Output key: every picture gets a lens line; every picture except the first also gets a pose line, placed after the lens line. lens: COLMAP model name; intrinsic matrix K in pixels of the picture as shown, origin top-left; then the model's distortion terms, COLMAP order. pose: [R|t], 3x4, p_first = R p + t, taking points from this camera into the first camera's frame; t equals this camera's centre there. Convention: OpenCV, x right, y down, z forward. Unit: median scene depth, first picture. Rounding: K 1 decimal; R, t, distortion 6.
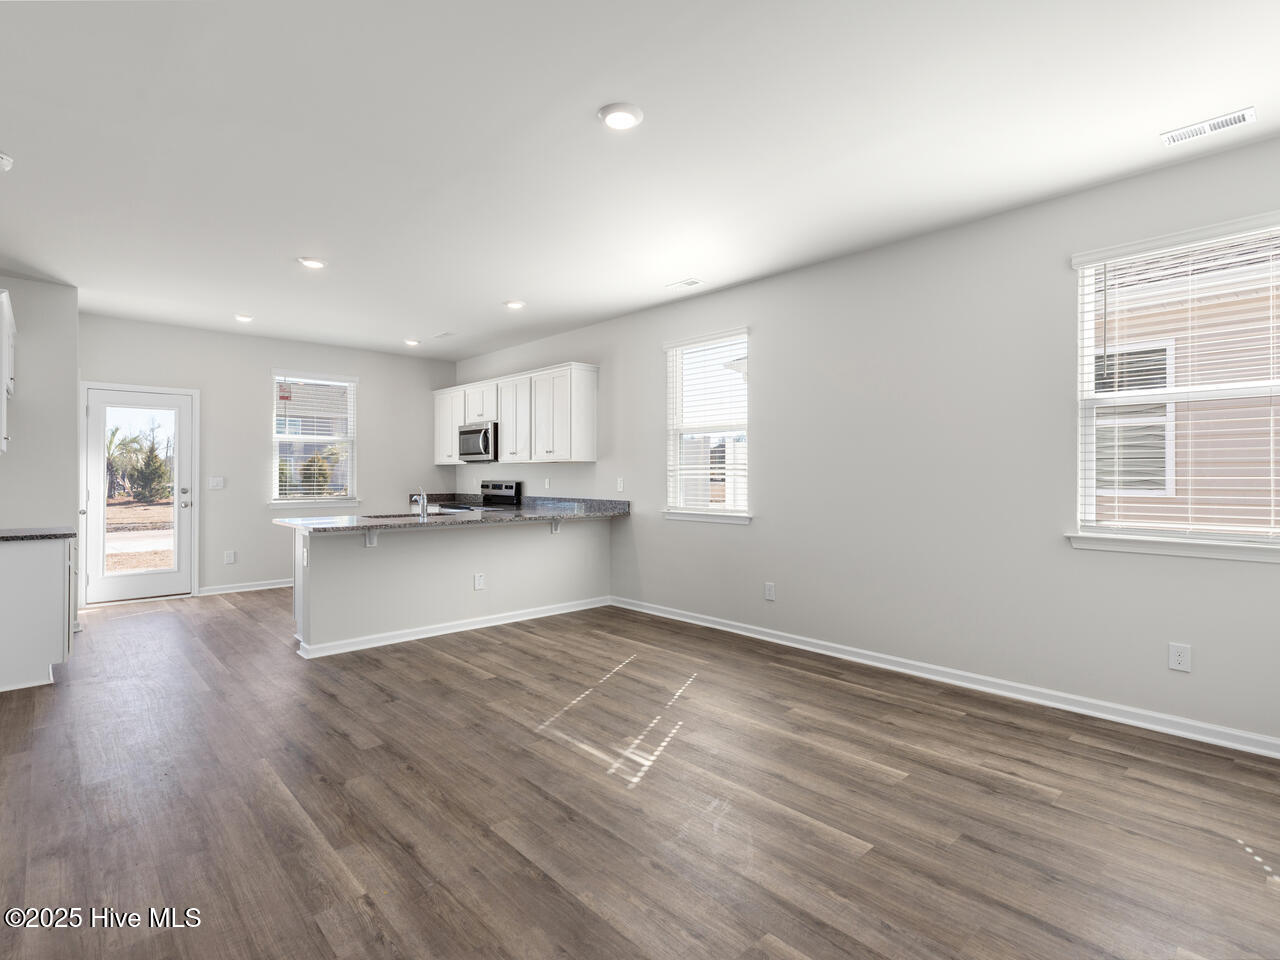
lens RADIAL K [[643.8, 0, 641.0], [0, 643.8, 472.5], [0, 0, 1]] dist [0.004349, -0.000831]
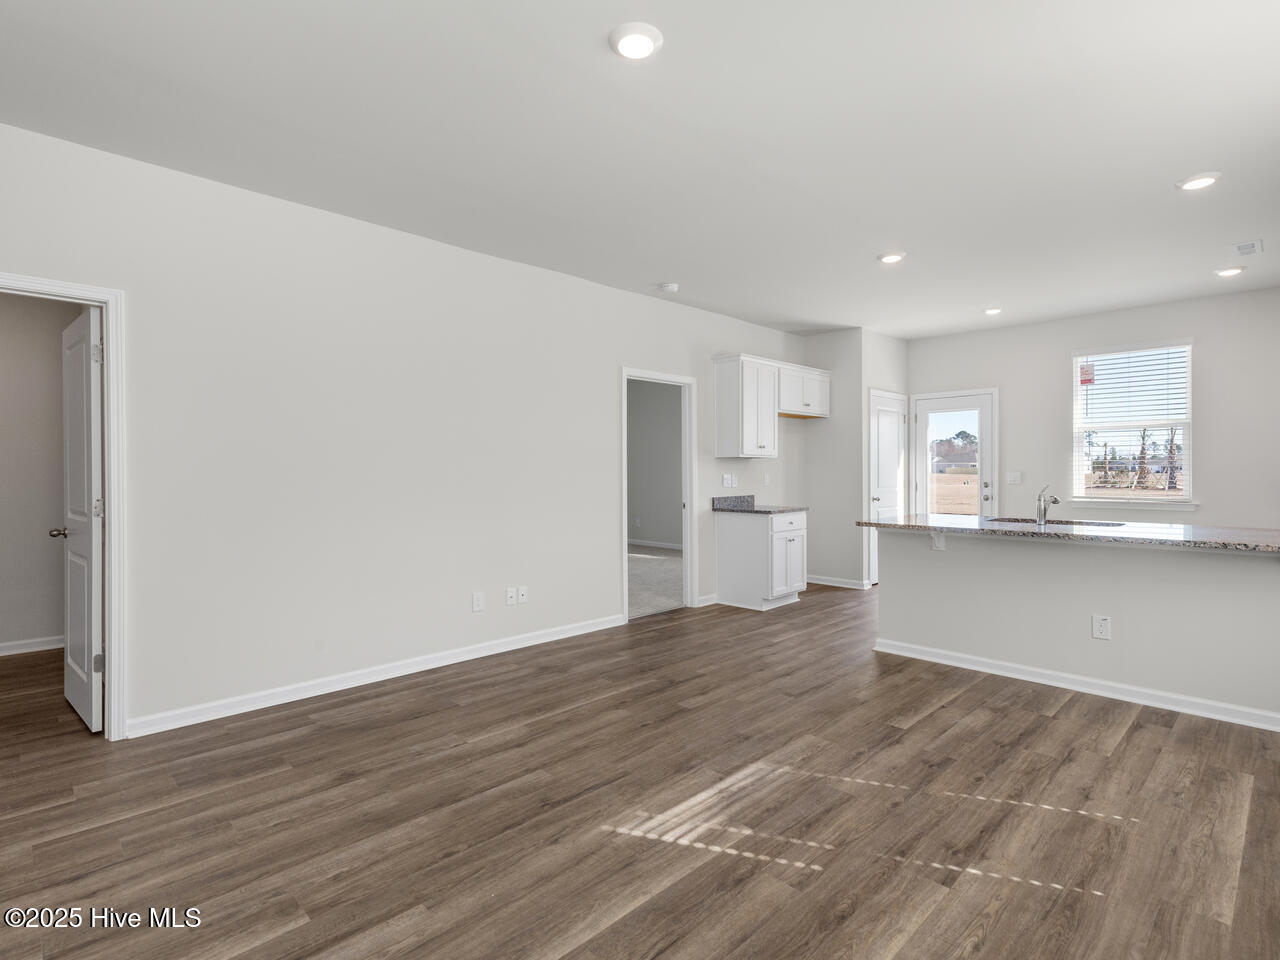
lens RADIAL K [[643.8, 0, 641.0], [0, 643.8, 472.5], [0, 0, 1]] dist [0.004349, -0.000831]
pose [[0.033085, 0.001426, -0.999452, 0.476405], [0.007887, 0.999967, 0.001688, 0.002531], [0.999421, -0.007938, 0.033073, 0.576695]]
